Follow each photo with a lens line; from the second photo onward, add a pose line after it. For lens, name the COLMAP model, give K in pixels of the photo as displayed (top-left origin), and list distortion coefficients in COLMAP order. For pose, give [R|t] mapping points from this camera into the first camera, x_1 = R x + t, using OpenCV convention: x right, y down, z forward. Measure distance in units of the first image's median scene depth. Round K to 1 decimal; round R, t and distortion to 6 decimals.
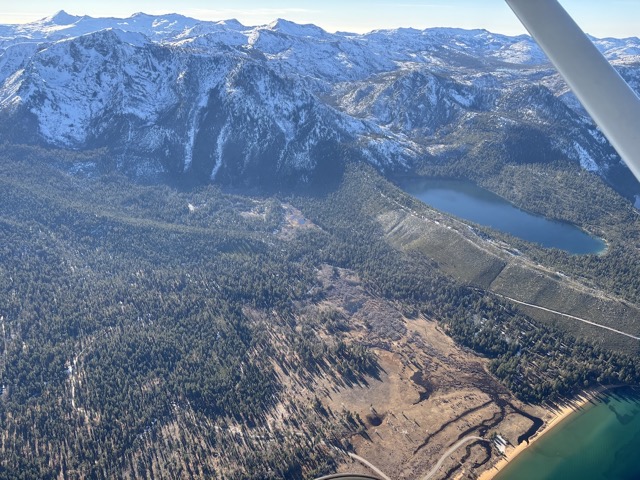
lens RADIAL K [[473.1, 0, 320.0], [0, 473.1, 240.0], [0, 0, 1]] dist [0.062444, -0.062265]
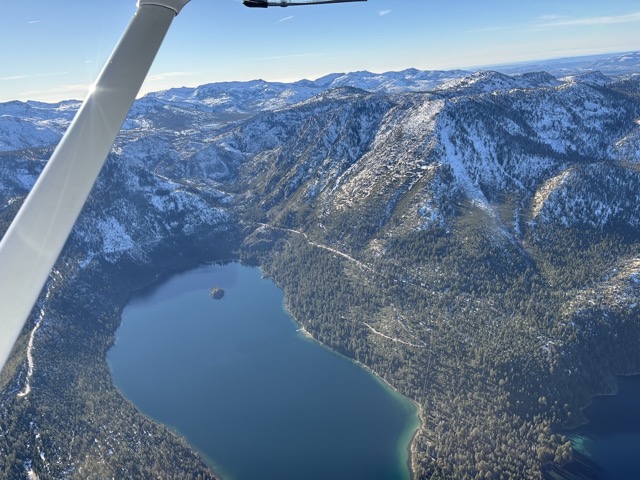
lens RADIAL K [[486.5, 0, 334.7], [0, 486.5, 238.4], [0, 0, 1]] dist [0.060398, -0.064300]
pose [[0.971732, -0.177333, 0.155855, 0.732612], [0.192613, 0.977229, -0.089014, -0.017002], [-0.136521, 0.116517, 0.983761, 0.101880]]
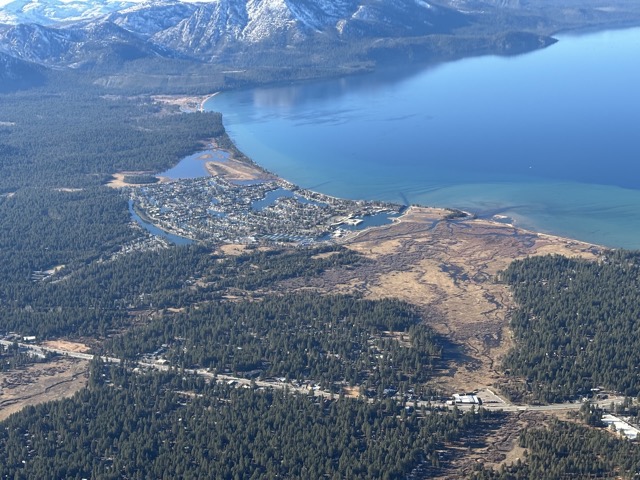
lens RADIAL K [[1076.6, 0, 320.0], [0, 1076.6, 240.0], [0, 0, 1]] dist [0.195420, -0.181502]
pose [[0.680840, -0.240223, 0.691917, -1.666887], [0.384259, 0.921388, -0.058216, 0.777688], [-0.623540, 0.305511, 0.719626, -1.694590]]
